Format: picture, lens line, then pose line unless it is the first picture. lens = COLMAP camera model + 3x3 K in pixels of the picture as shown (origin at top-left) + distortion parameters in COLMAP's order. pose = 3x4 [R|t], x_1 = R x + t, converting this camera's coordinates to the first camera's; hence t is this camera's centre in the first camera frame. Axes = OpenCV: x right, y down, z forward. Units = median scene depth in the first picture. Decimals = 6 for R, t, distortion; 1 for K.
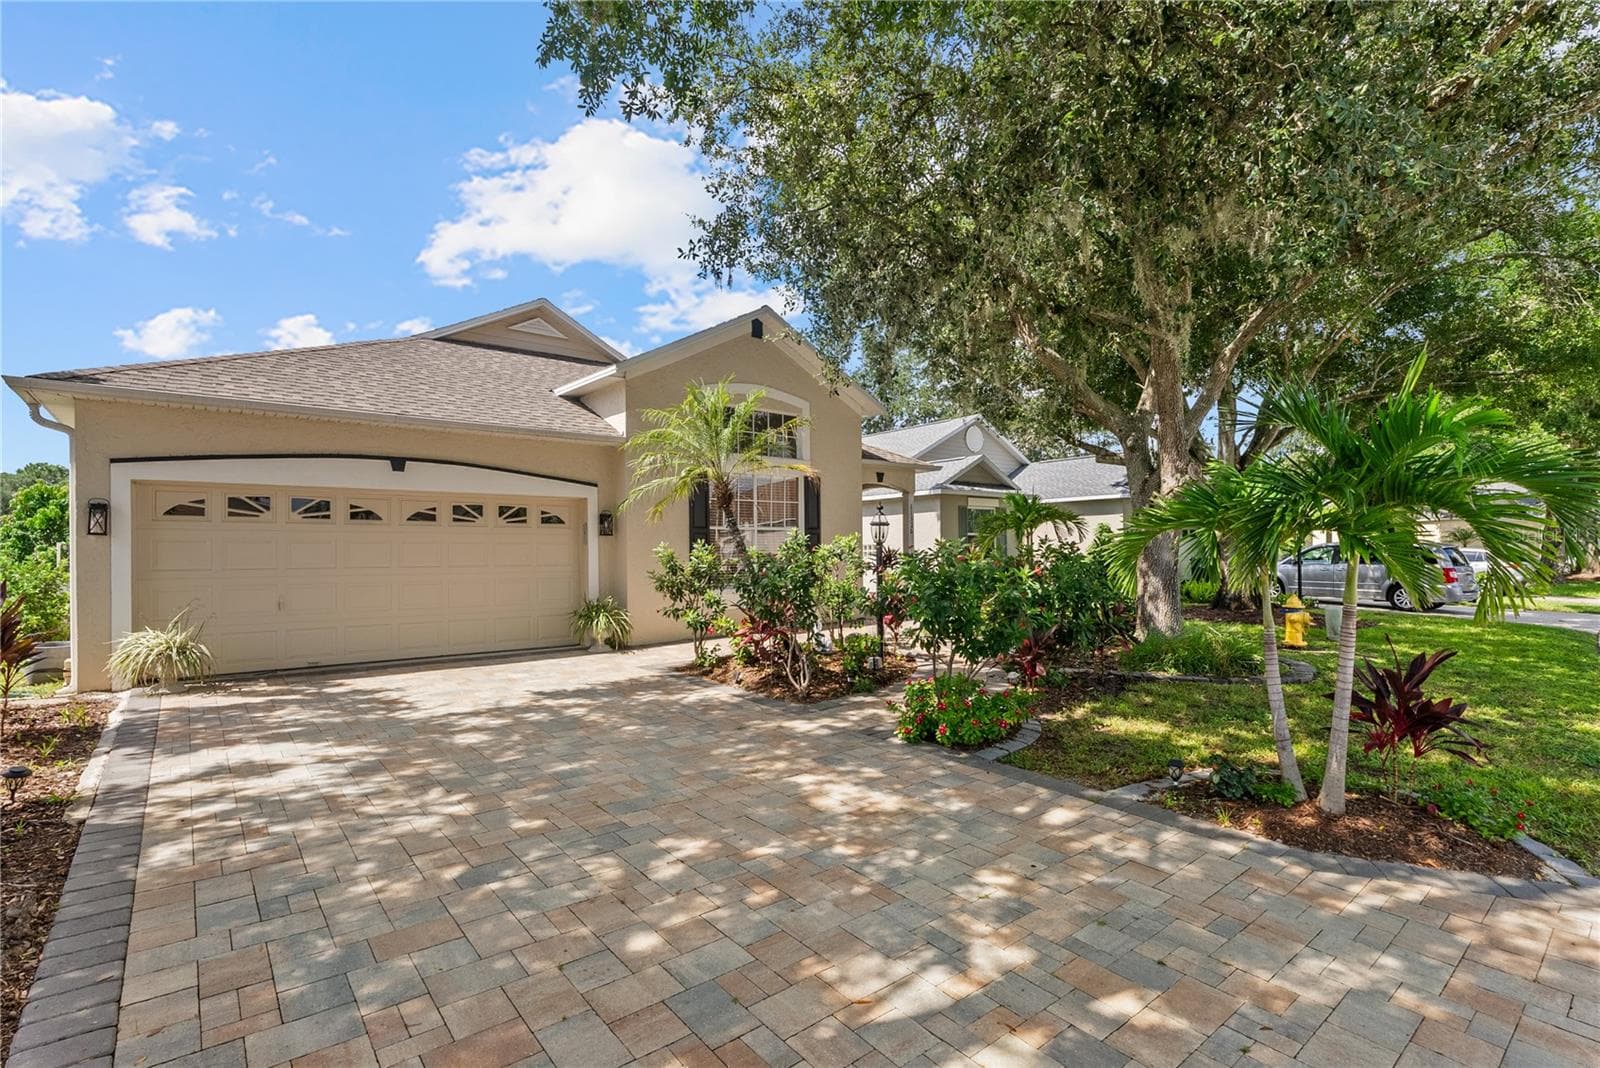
lens RADIAL K [[767.0, 0, 799.4], [0, 767.0, 545.0], [0, 0, 1]] dist [0.020930, -0.000082]
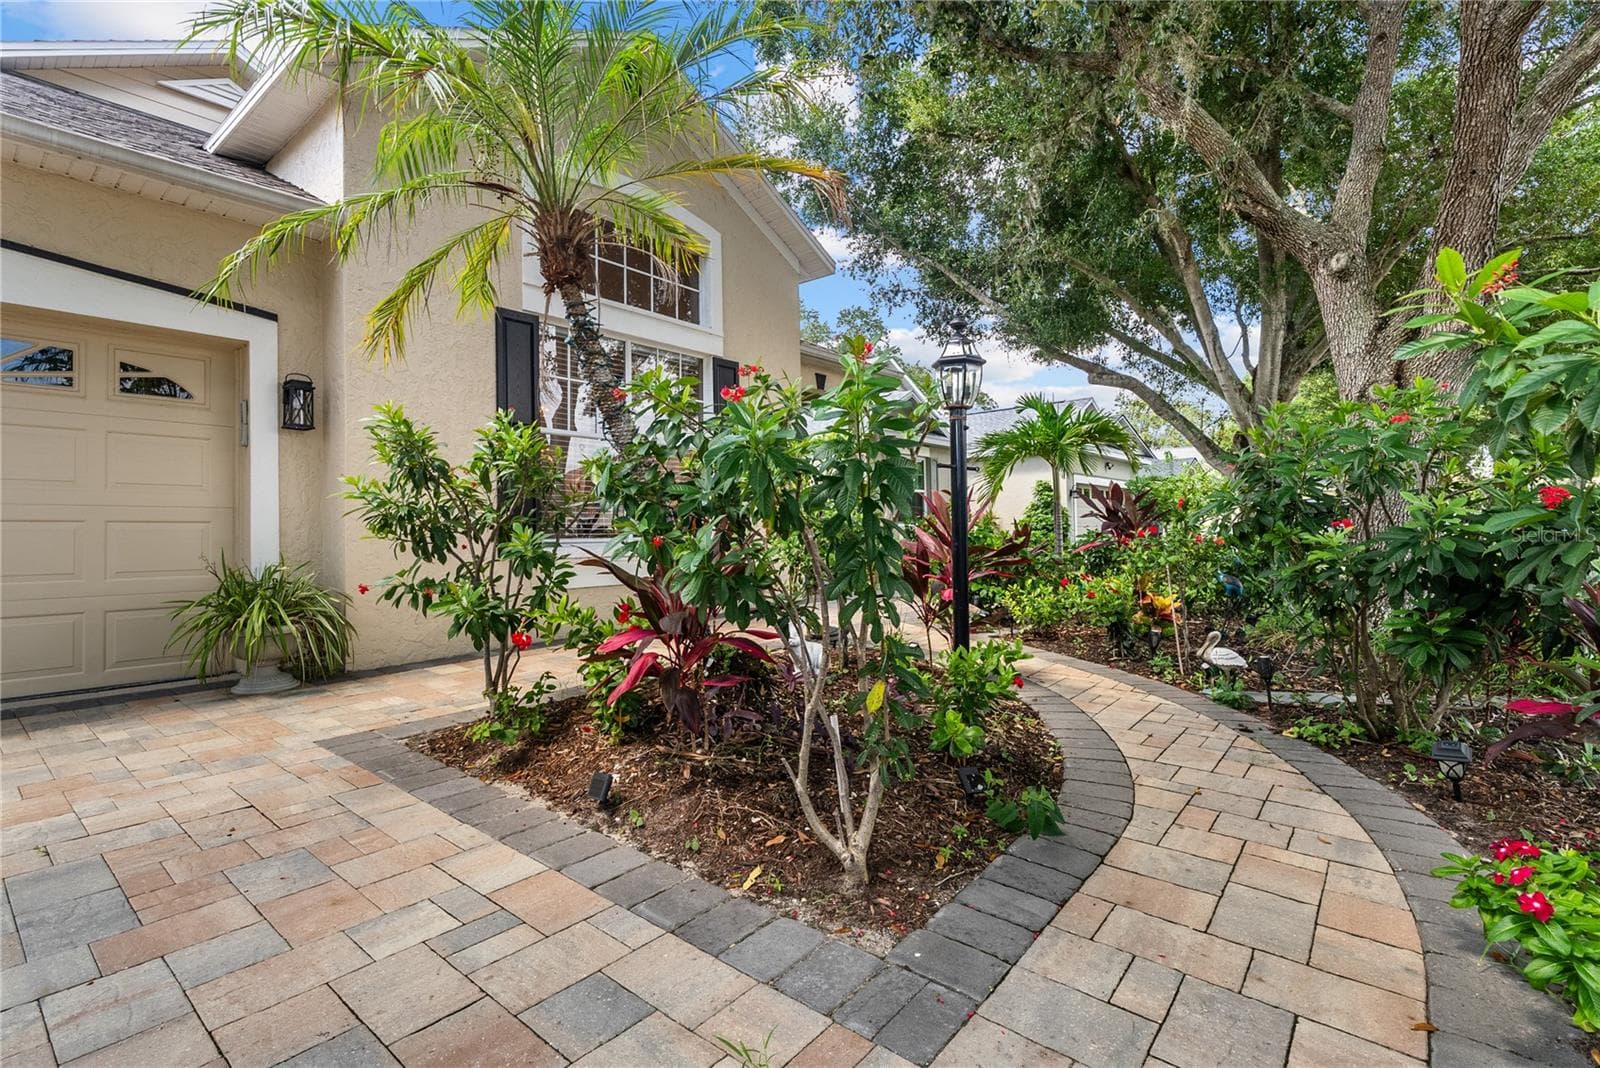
lens RADIAL K [[733.1, 0, 796.0], [0, 733.1, 526.4], [0, 0, 1]] dist [-0.002790, -0.000044]
pose [[0.978090, 0.003475, 0.208155, -0.065387], [-0.002490, 0.999984, -0.004996, 0.062092], [-0.208169, 0.004369, 0.978083, 0.661554]]
